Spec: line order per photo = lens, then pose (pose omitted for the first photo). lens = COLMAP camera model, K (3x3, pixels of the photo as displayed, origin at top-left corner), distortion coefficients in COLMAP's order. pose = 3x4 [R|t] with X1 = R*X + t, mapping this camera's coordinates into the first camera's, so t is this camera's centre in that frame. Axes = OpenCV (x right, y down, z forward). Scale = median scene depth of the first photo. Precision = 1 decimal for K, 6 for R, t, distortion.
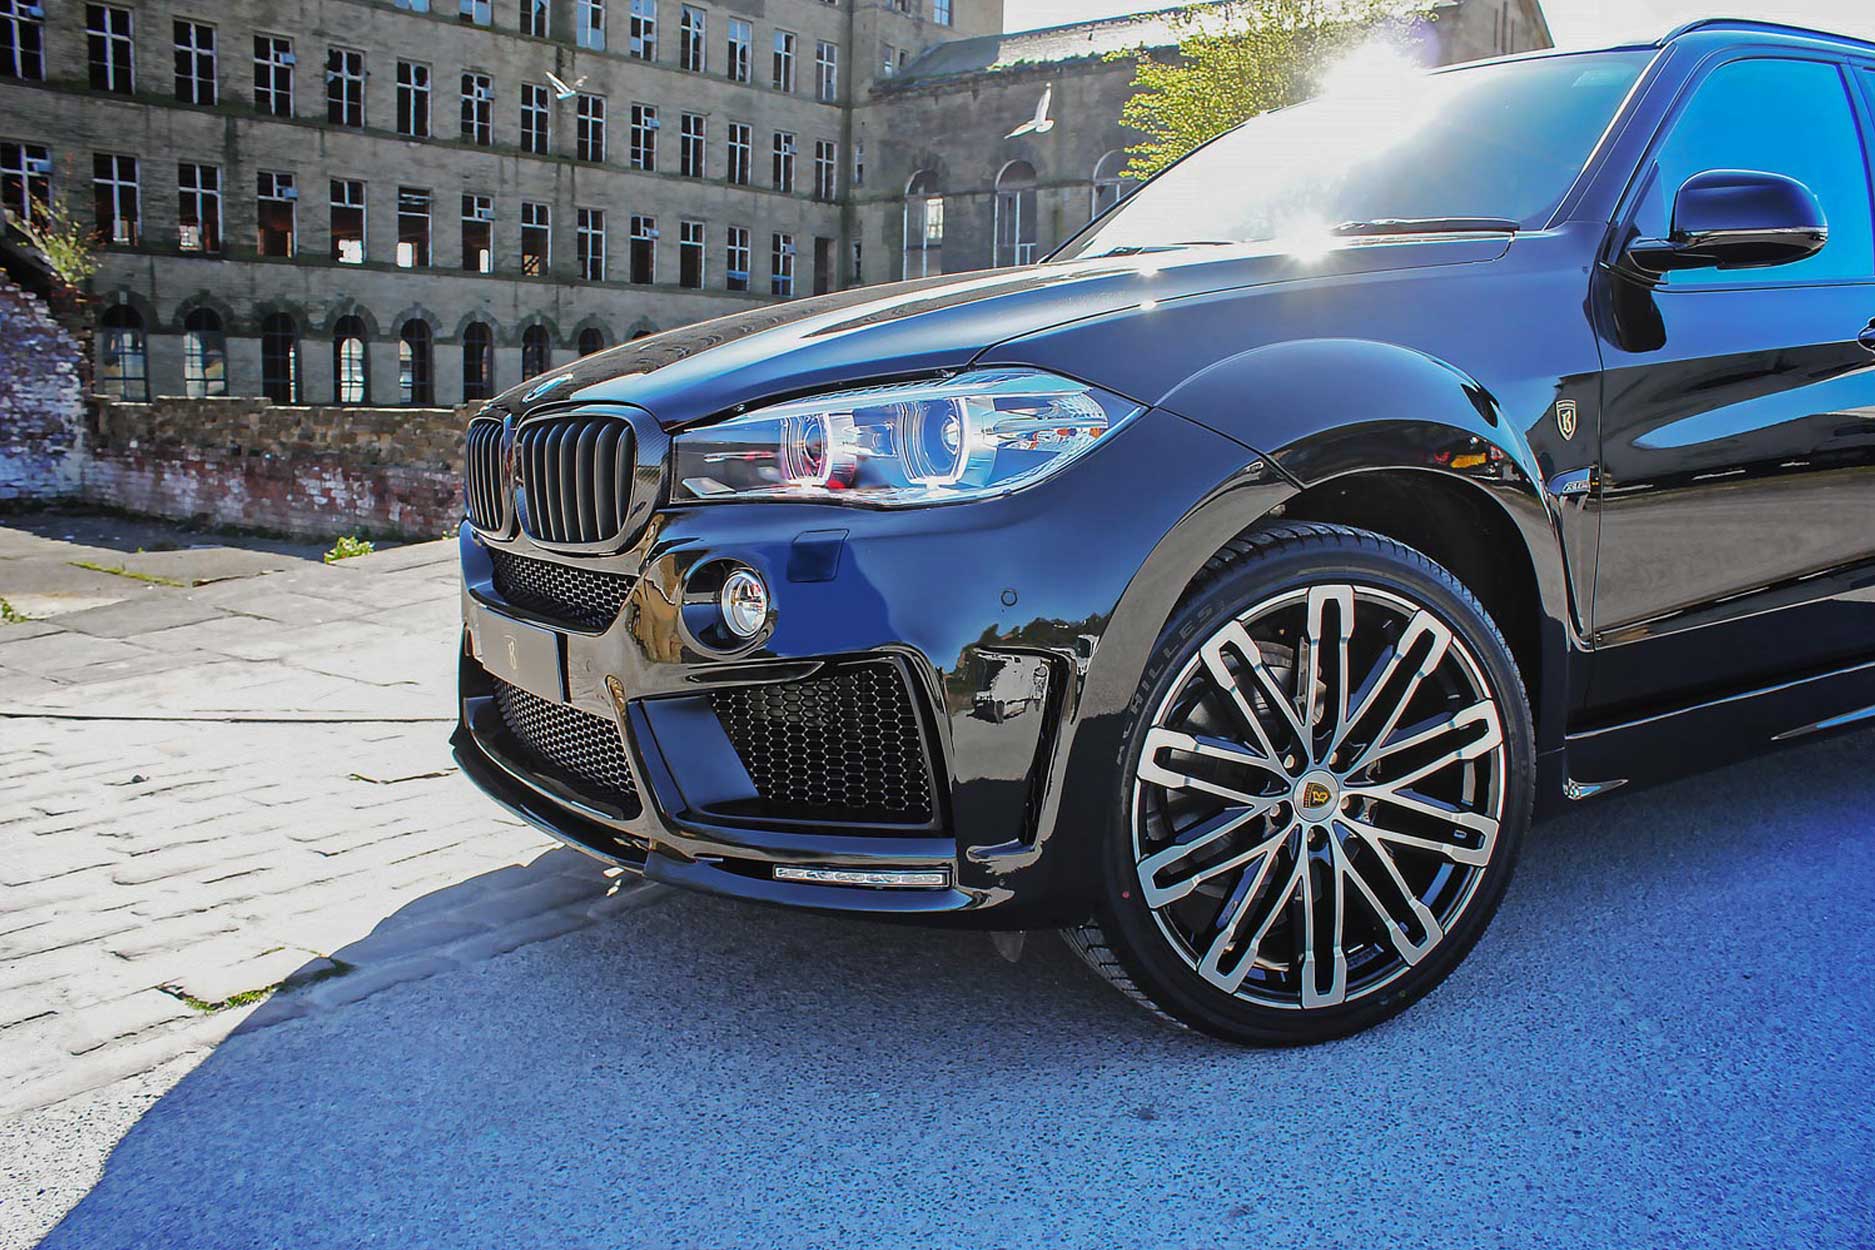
lens RADIAL K [[1577.8, 0, 867.3], [0, 1577.8, 624.7], [0, 0, 1]] dist [-0.128987, 0.187062]
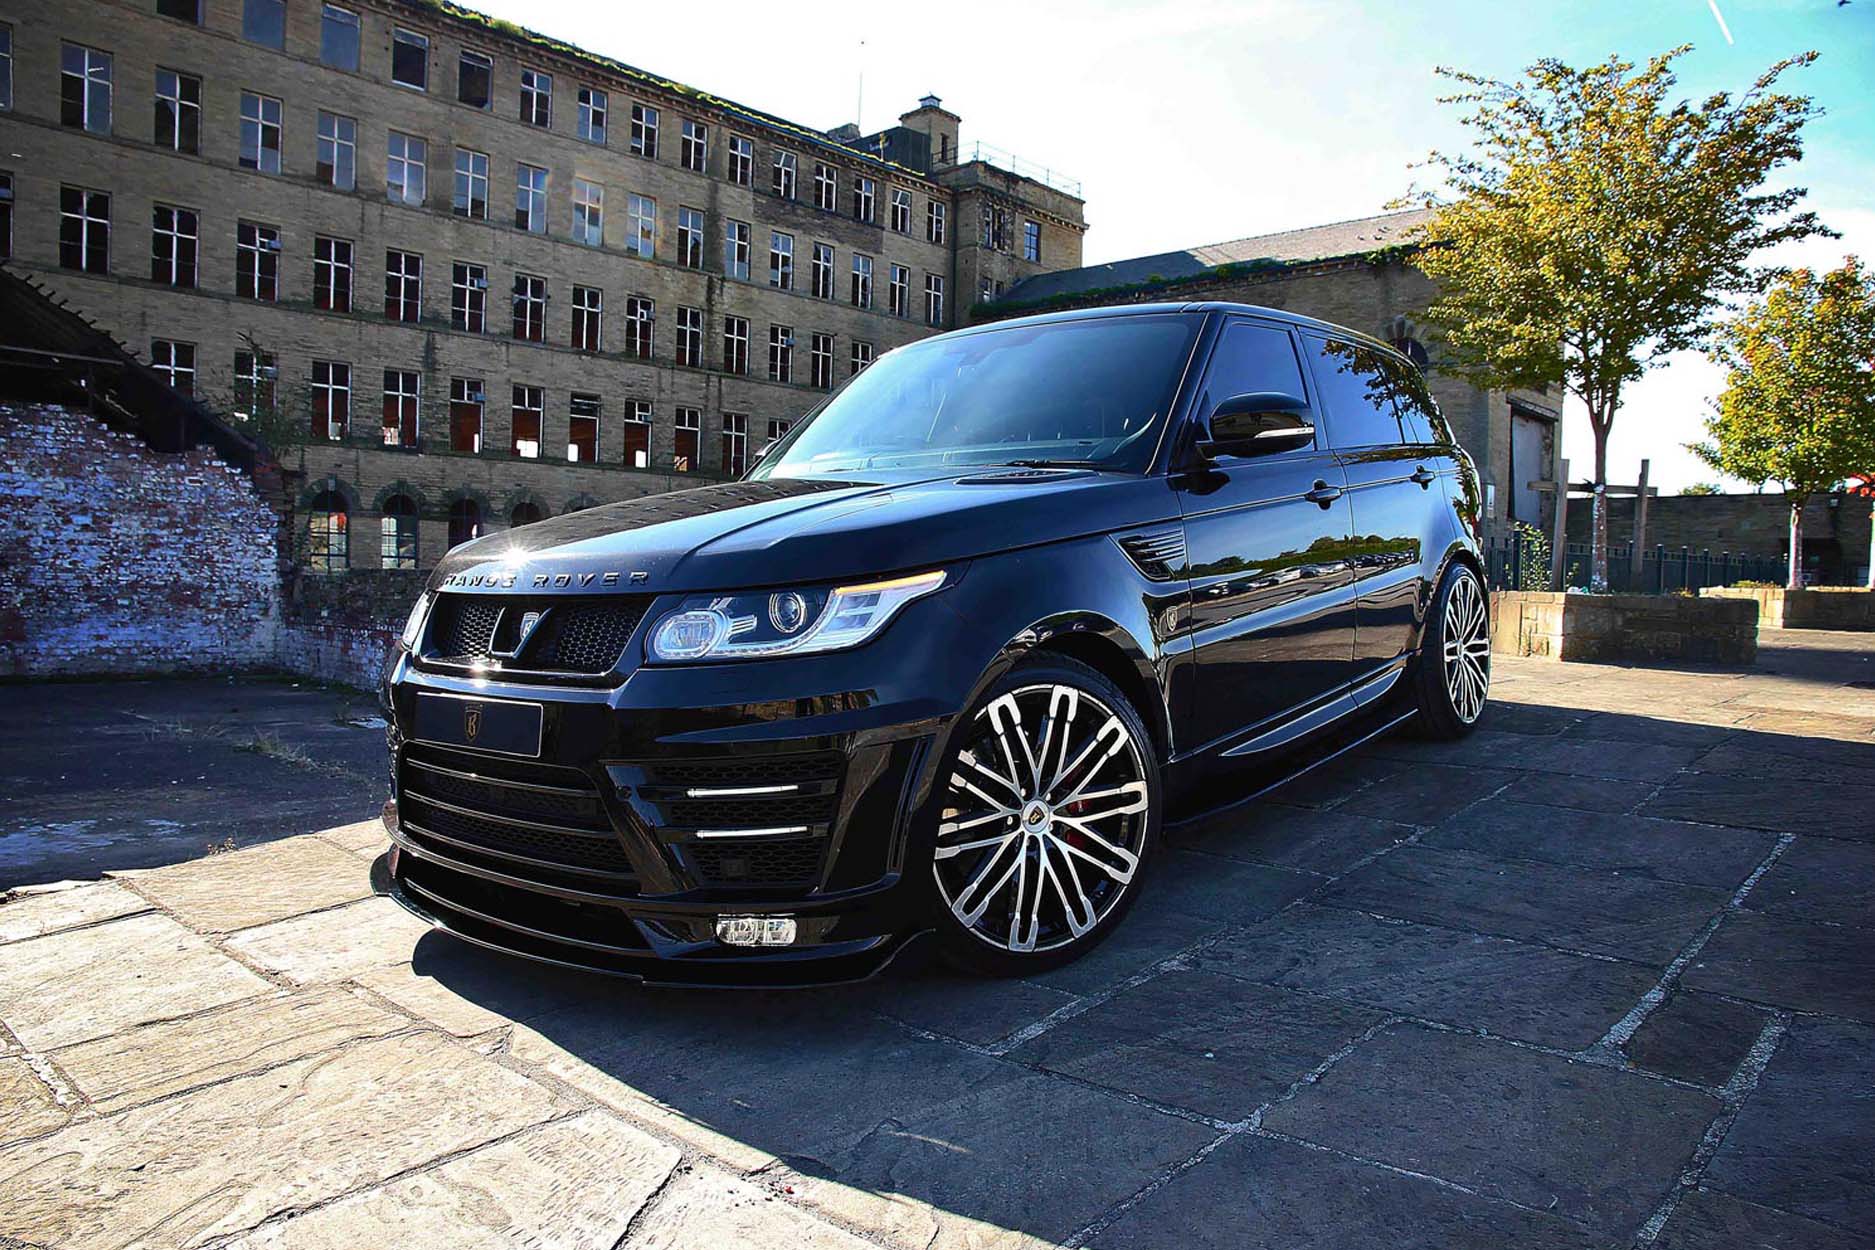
lens RADIAL K [[1617.7, 0, 937.5], [0, 1617.7, 625.0], [0, 0, 1]] dist [-0.048700, 0.128455]
pose [[0.997087, 0.008268, -0.075818, 0.061480], [-0.016714, 0.993629, -0.111450, 0.018006], [0.074413, 0.112393, 0.990874, -0.147766]]
